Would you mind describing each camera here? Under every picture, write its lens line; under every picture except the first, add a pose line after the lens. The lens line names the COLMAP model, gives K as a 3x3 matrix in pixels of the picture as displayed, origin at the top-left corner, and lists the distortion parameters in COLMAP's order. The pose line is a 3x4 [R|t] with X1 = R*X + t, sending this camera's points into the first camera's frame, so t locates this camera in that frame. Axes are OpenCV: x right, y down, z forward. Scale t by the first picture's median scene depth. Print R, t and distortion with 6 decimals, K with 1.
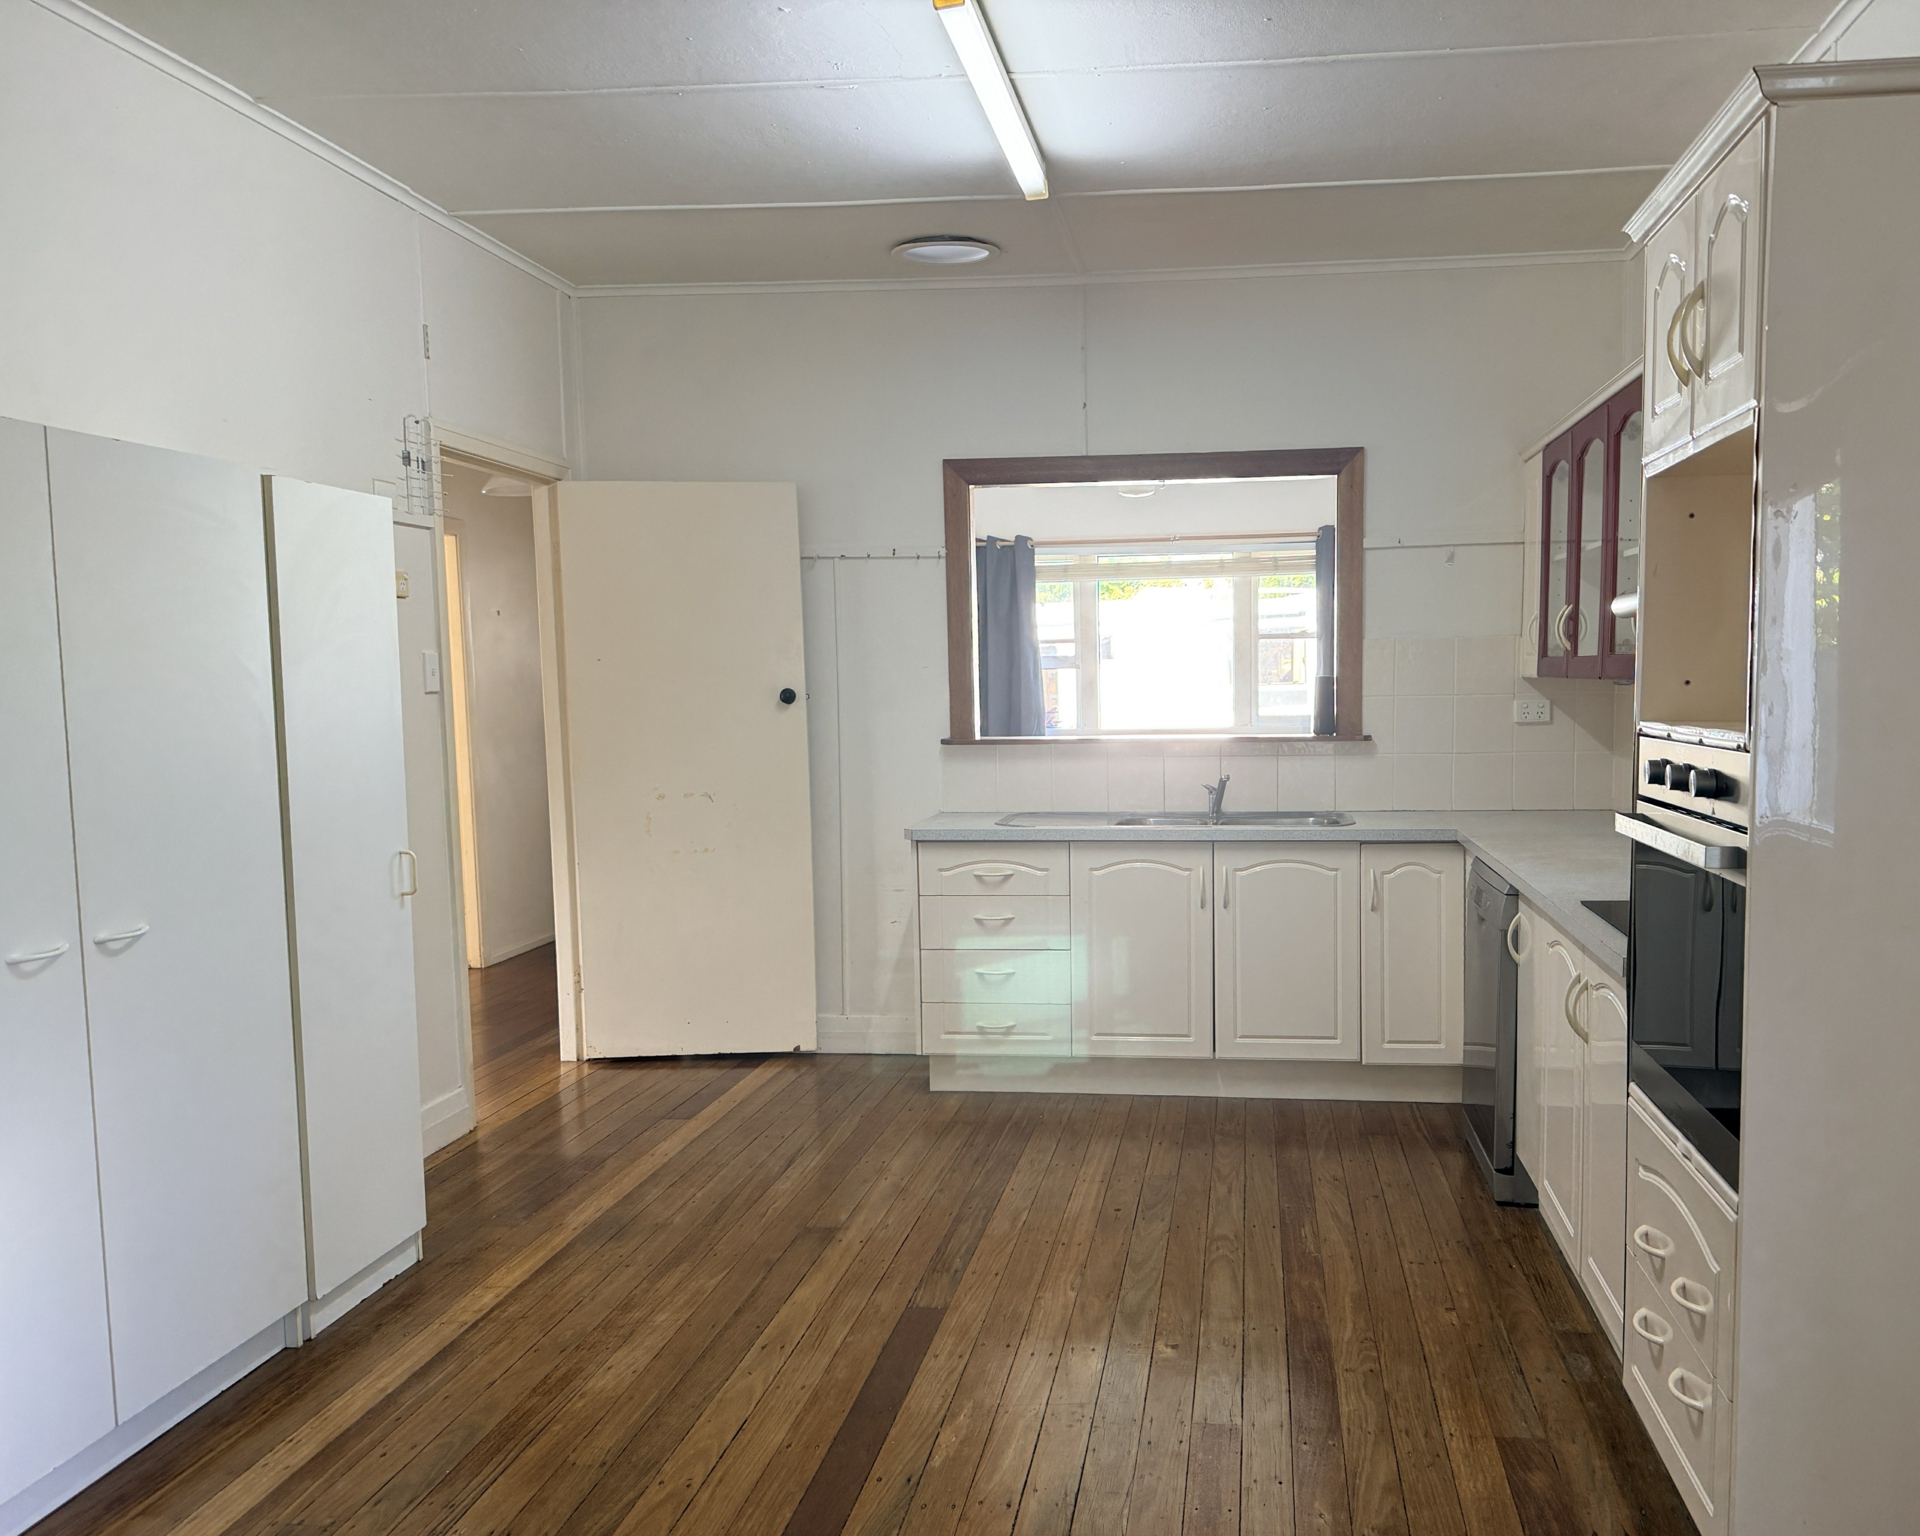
lens RADIAL K [[1542.3, 0, 1094.8], [0, 1542.3, 823.5], [0, 0, 1]] dist [0.104984, -0.143598]
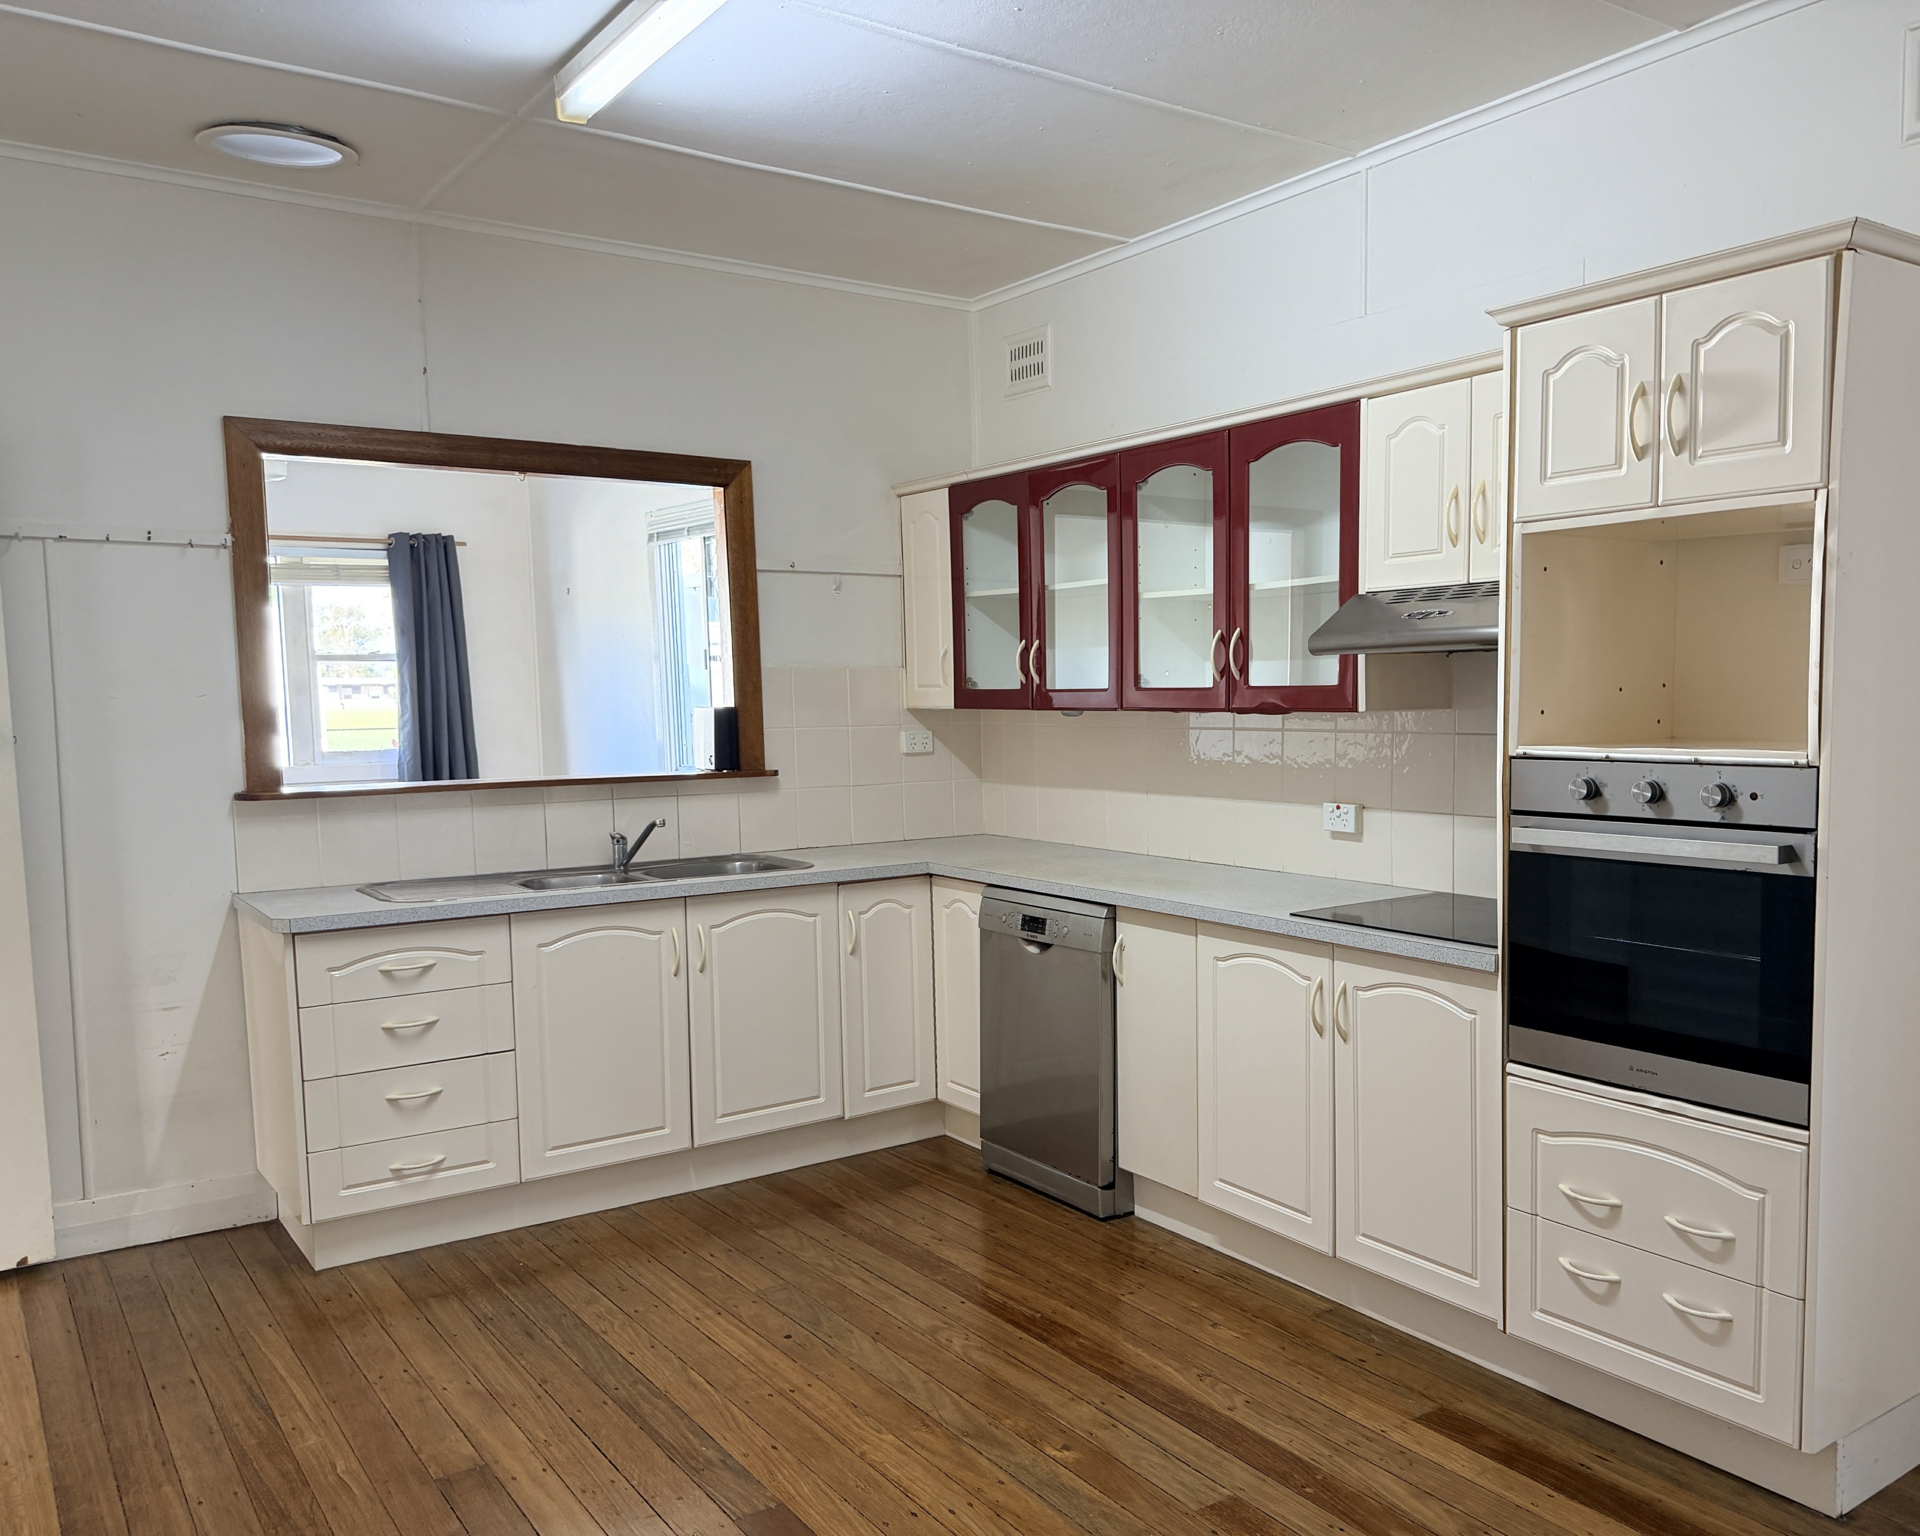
lens RADIAL K [[1542.3, 0, 1094.8], [0, 1542.3, 823.5], [0, 0, 1]] dist [0.104984, -0.143598]
pose [[0.730126, -0.057011, 0.680930, -0.338056], [0.069336, 0.997551, 0.009174, -0.021147], [-0.679786, 0.040515, 0.732291, 0.196284]]
